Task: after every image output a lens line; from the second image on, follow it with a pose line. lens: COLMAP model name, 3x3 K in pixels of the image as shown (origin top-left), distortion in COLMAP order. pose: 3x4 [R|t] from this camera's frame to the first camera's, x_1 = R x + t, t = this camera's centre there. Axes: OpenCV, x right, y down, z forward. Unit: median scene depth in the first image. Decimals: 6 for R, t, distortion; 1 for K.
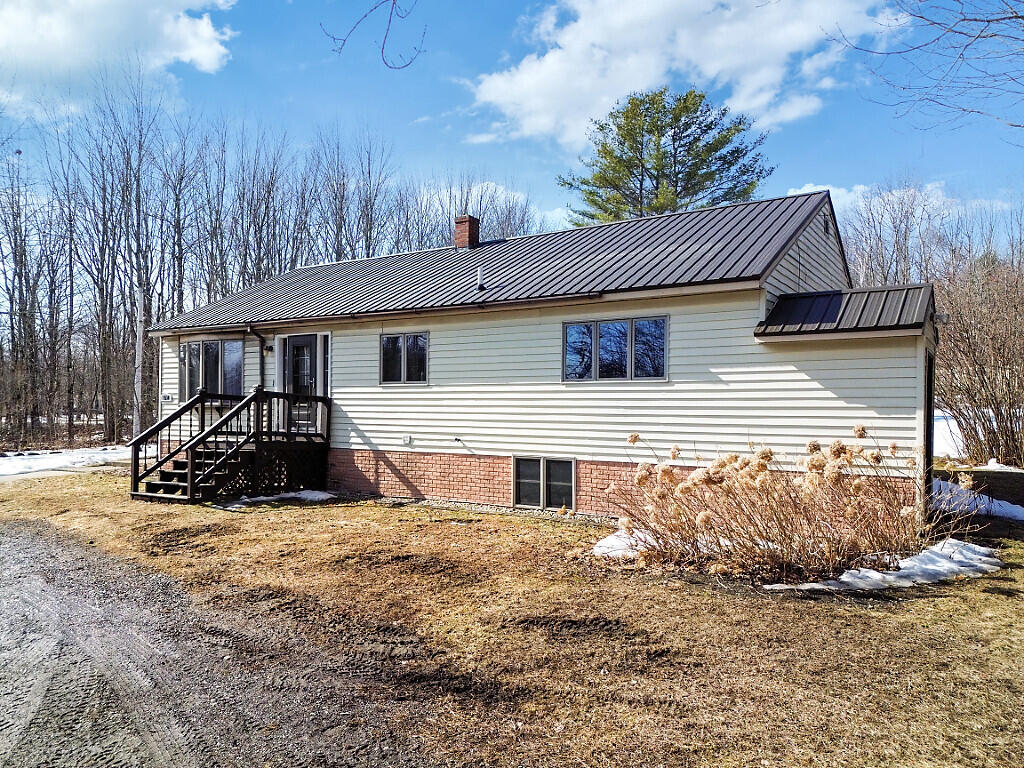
lens RADIAL K [[726.1, 0, 511.9], [0, 726.1, 420.5], [0, 0, 1]] dist [0.038751, 0.000248]
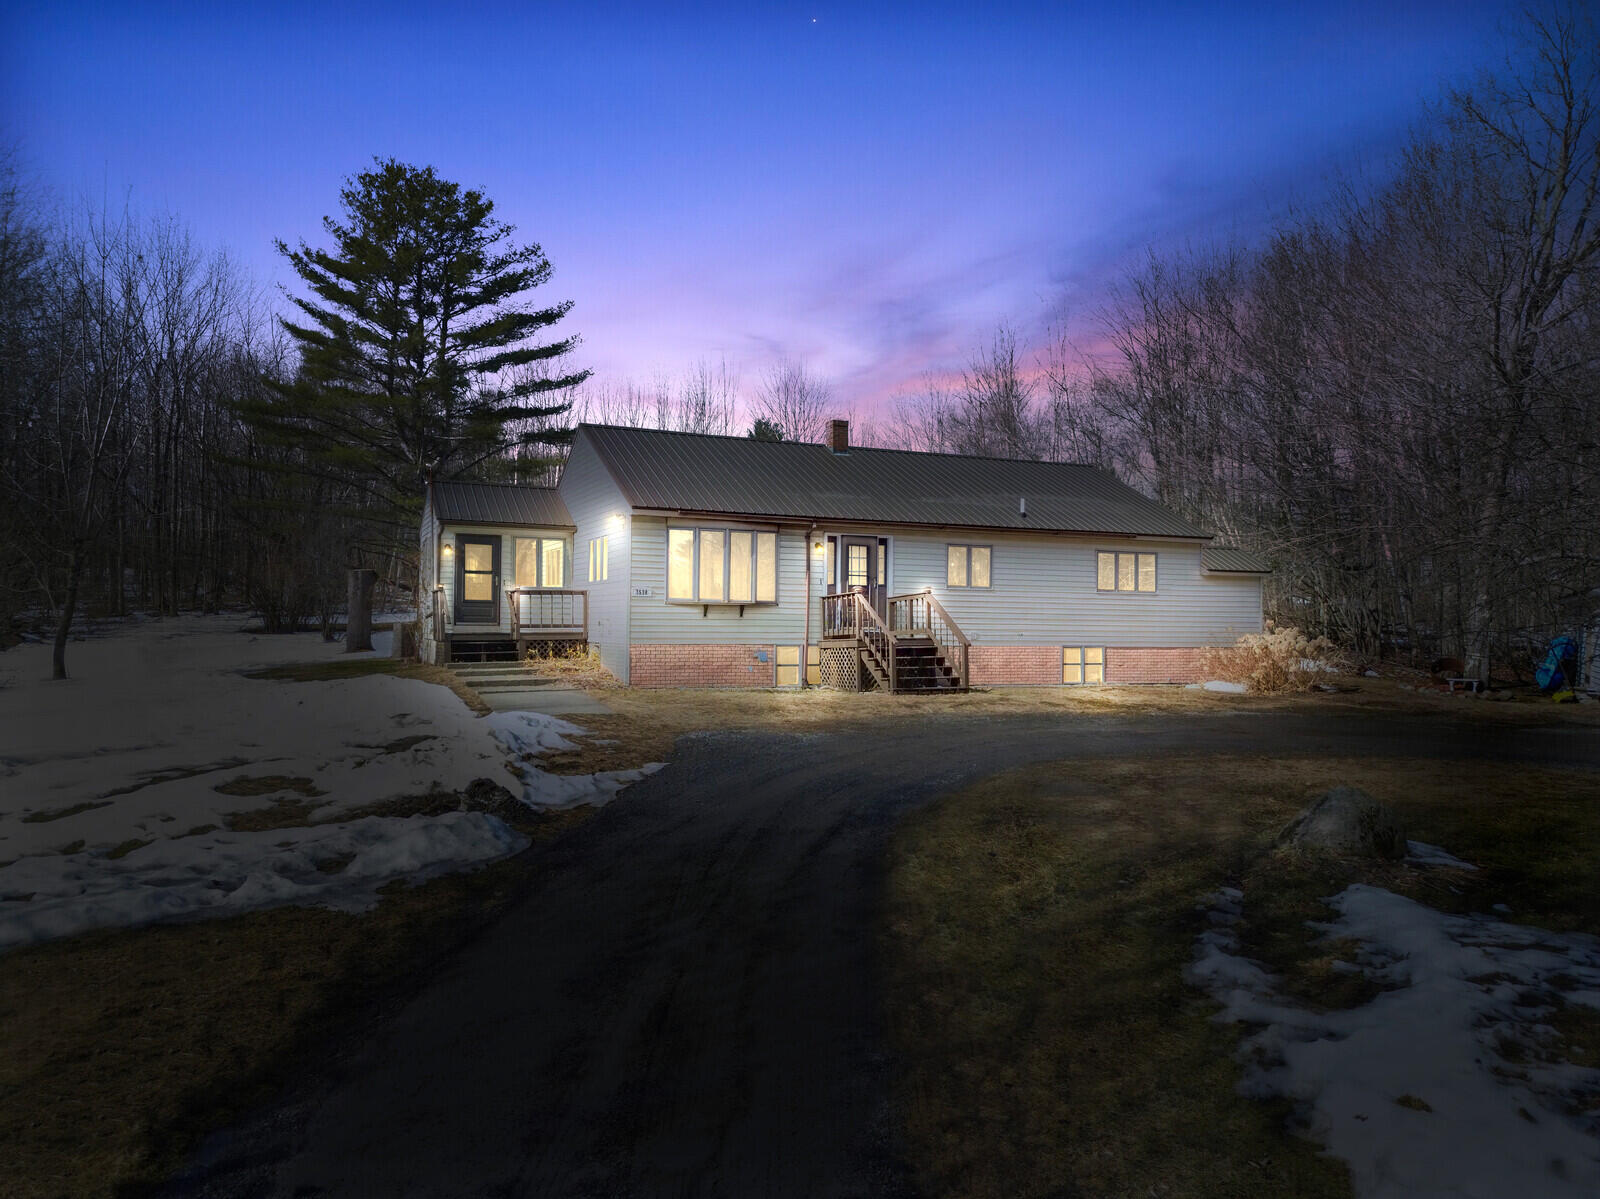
lens RADIAL K [[1096.9, 0, 806.7], [0, 1096.9, 632.7], [0, 0, 1]] dist [0.058447, -0.039378]
pose [[0.531423, -0.004718, 0.847094, -1.952273], [0.009785, 0.999952, -0.000568, 0.021350], [-0.847050, 0.008591, 0.531443, 0.306719]]
